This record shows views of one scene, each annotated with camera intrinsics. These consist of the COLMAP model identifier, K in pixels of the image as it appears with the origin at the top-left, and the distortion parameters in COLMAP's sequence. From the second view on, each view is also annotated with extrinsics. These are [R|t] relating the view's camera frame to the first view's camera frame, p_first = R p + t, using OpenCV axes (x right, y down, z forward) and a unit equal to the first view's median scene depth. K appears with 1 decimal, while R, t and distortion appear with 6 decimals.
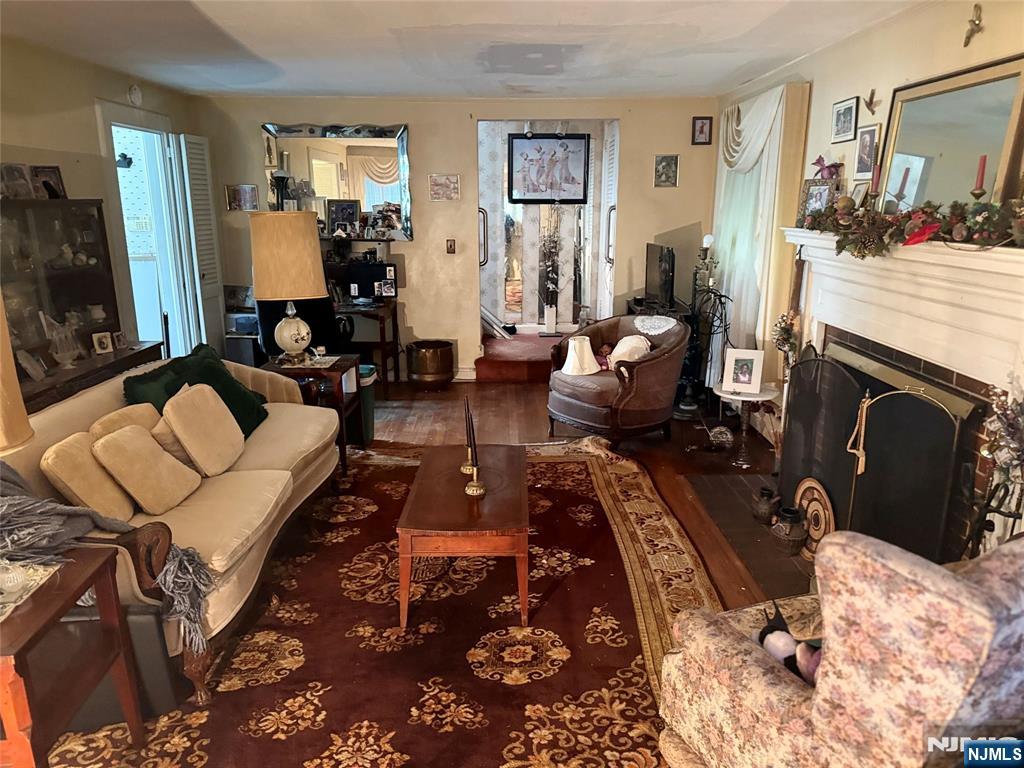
lens RADIAL K [[731.2, 0, 512.5], [0, 731.2, 389.3], [0, 0, 1]] dist [-0.005214, -0.009848]
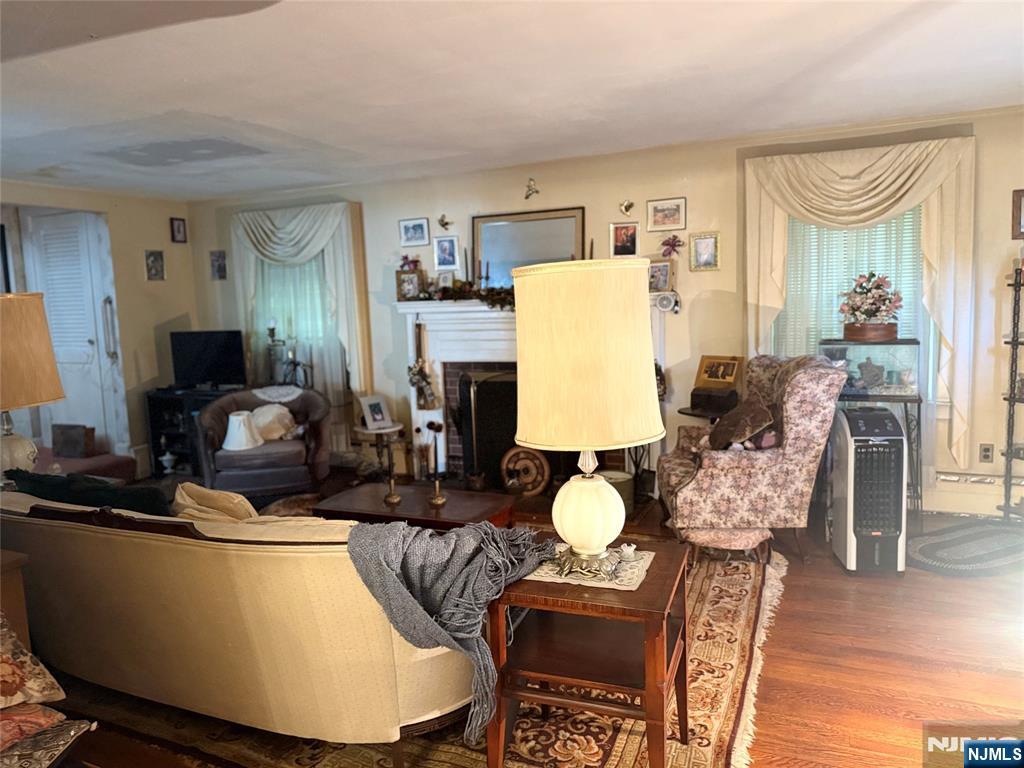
lens RADIAL K [[731.2, 0, 510.1], [0, 731.2, 383.6], [0, 0, 1]] dist [-0.005214, -0.009848]
pose [[0.420122, -0.114390, 0.900229, -0.684723], [0.252633, 0.967549, 0.005045, -0.018847], [-0.871593, 0.225308, 0.435387, 0.191738]]
